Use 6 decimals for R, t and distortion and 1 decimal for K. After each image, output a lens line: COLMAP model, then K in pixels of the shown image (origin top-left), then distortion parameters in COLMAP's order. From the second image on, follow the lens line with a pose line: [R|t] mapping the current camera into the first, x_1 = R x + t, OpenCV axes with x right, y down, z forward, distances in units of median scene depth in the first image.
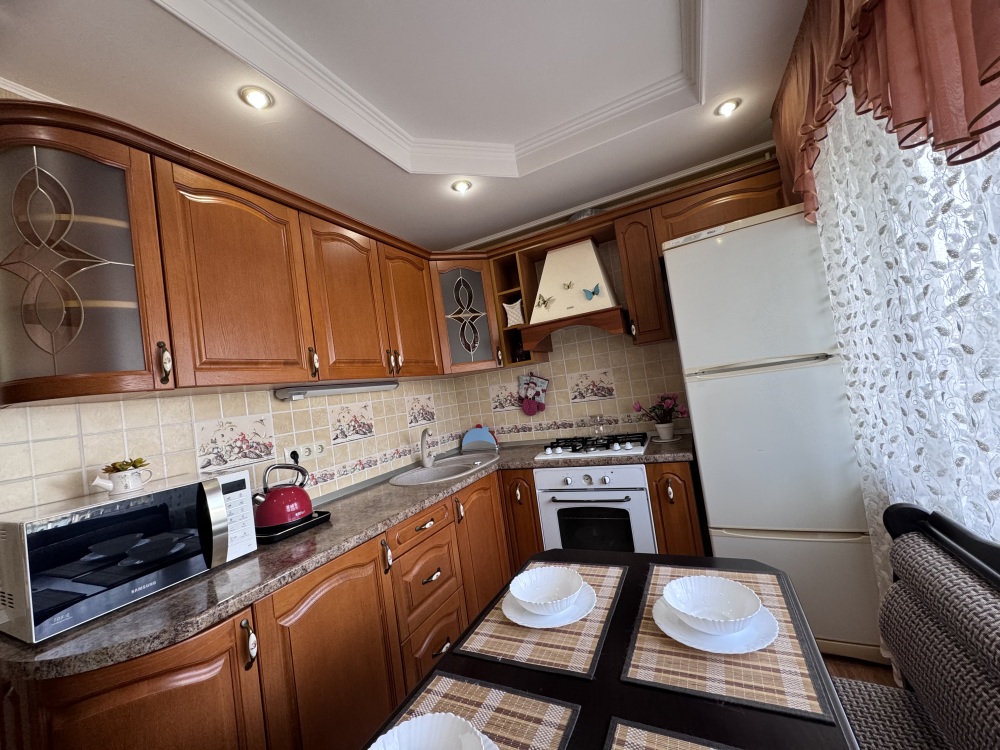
lens RADIAL K [[397.7, 0, 498.9], [0, 397.7, 373.9], [0, 0, 1]] dist [-0.000117, 0.000305]
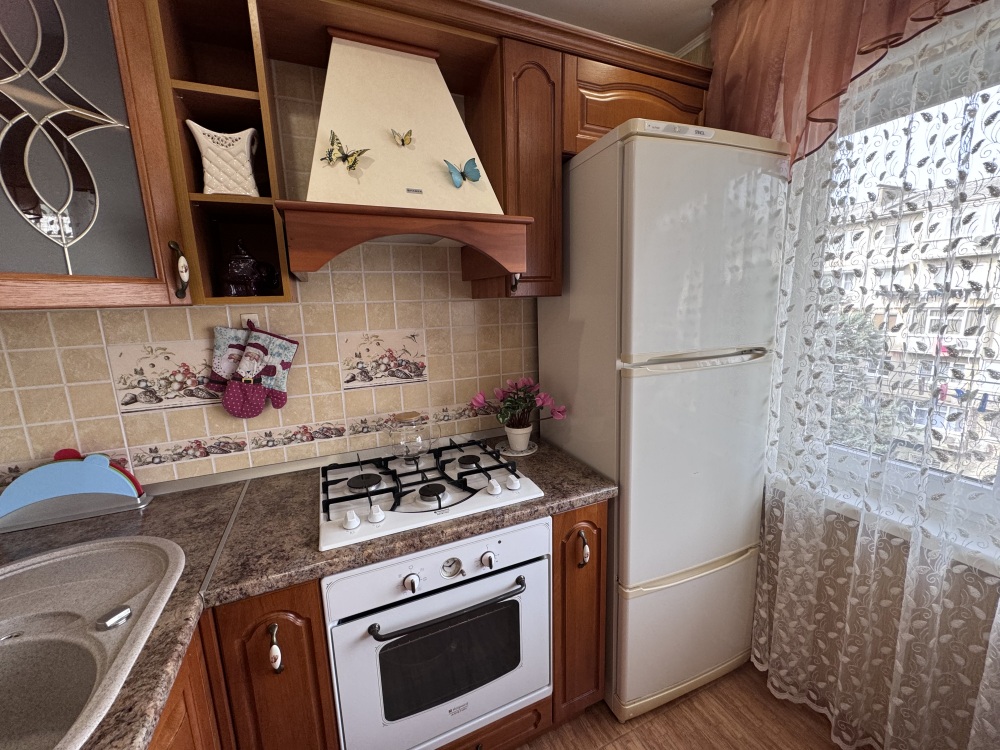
lens RADIAL K [[397.7, 0, 498.9], [0, 397.7, 373.9], [0, 0, 1]] dist [-0.000117, 0.000305]
pose [[0.638757, -0.015318, 0.769256, -0.094857], [-0.095493, 0.990493, 0.099016, -0.018500], [-0.763460, -0.136706, 0.631222, 0.587207]]
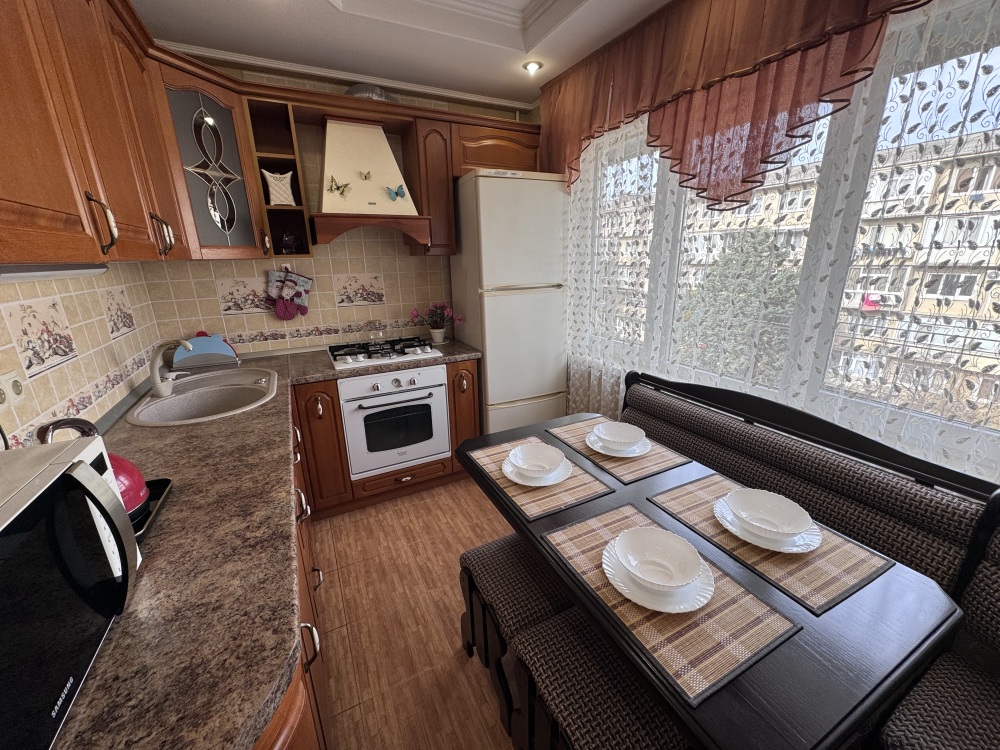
lens RADIAL K [[397.7, 0, 498.9], [0, 397.7, 373.9], [0, 0, 1]] dist [-0.000117, 0.000305]
pose [[0.589537, -0.103801, 0.801044, -0.395807], [-0.099060, 0.974932, 0.199237, 0.003746], [-0.801644, -0.196809, 0.564476, 0.163479]]
